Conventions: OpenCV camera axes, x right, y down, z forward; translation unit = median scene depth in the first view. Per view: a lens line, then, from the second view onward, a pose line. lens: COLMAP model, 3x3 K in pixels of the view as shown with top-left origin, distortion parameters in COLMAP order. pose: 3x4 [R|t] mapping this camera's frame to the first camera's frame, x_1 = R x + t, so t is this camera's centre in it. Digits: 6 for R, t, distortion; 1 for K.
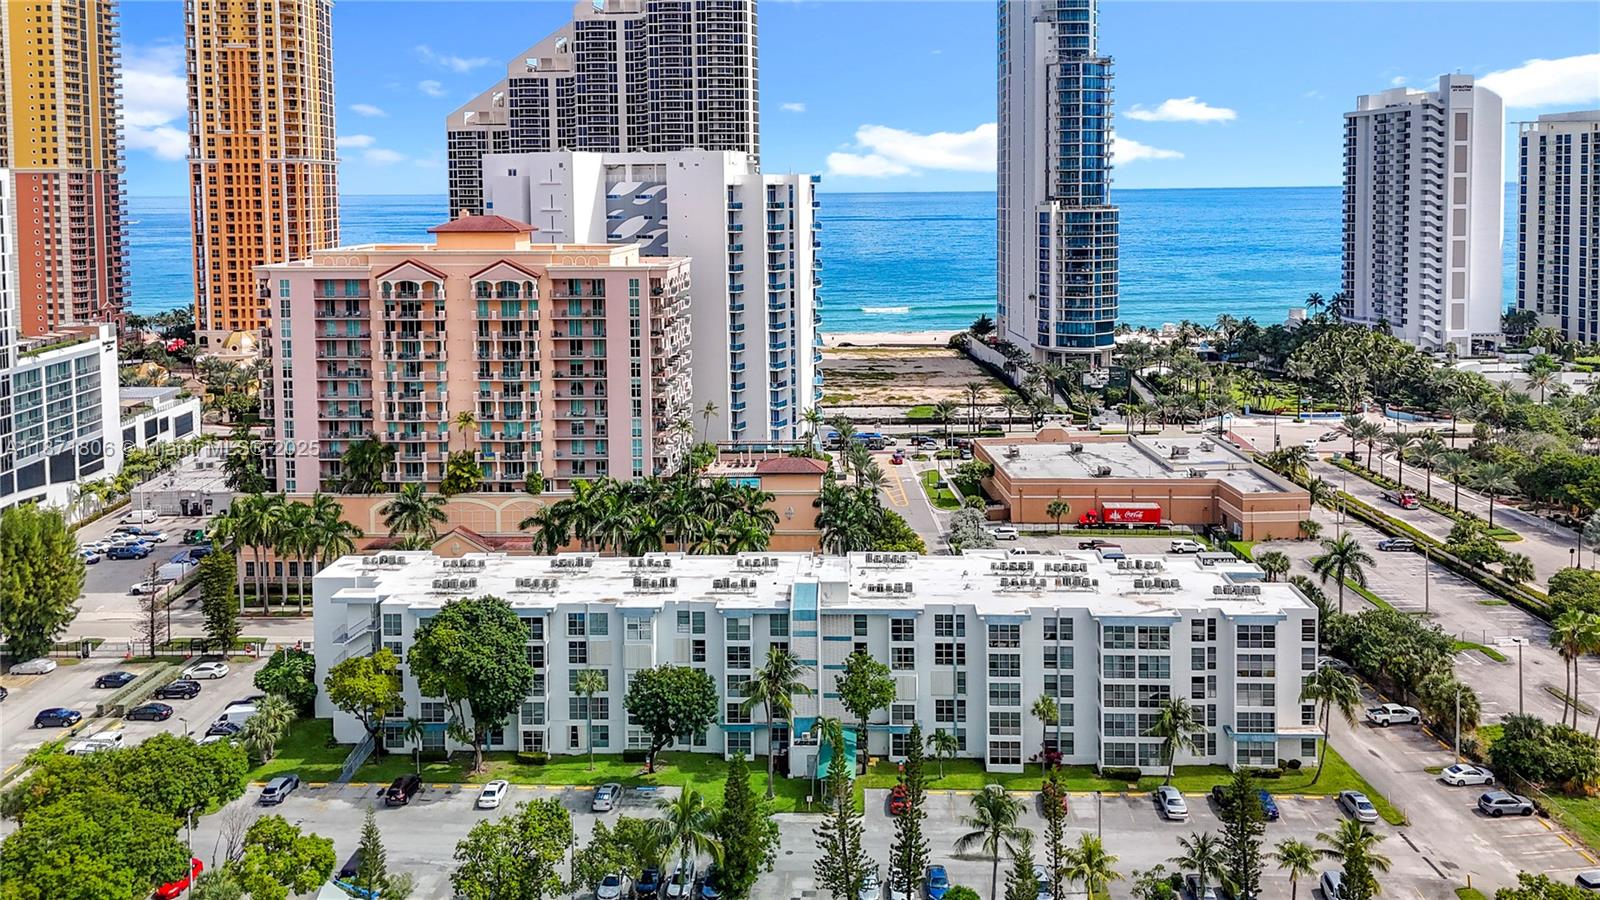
lens RADIAL K [[1143.5, 0, 833.7], [0, 1143.5, 452.2], [0, 0, 1]] dist [0.032876, -0.005774]
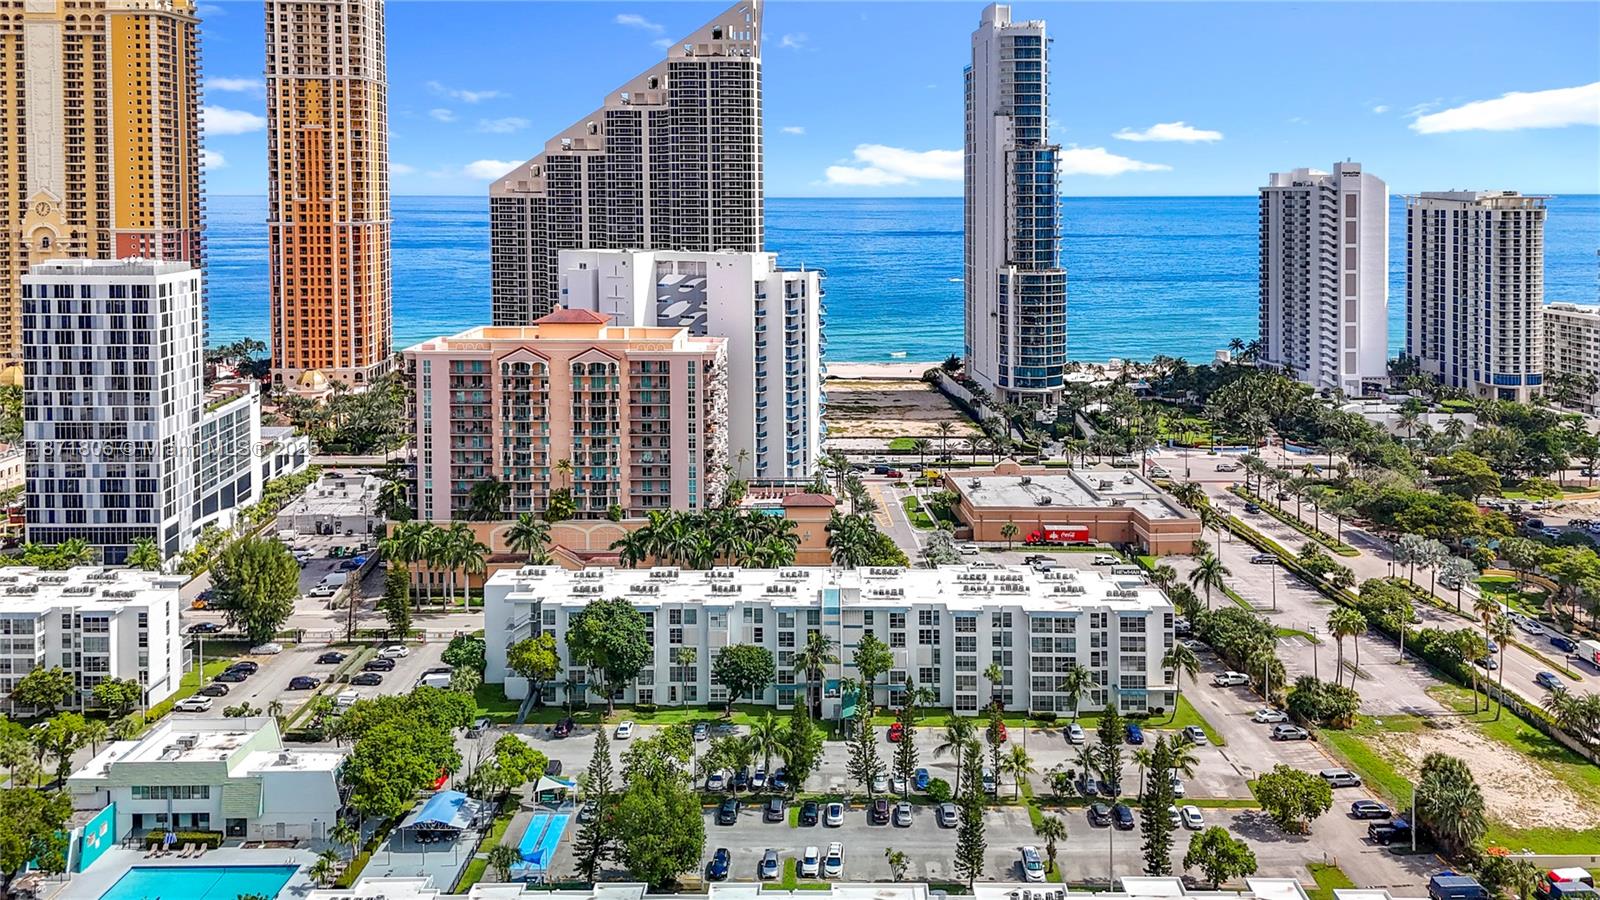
lens RADIAL K [[1139.0, 0, 800.0], [0, 1139.0, 450.0], [0, 0, 1]] dist [0.057215, -0.042418]
pose [[0.999990, -0.001392, -0.004139, -0.040296], [0.001378, 0.999993, -0.003414, -0.041464], [0.004144, 0.003408, 0.999986, -0.326704]]
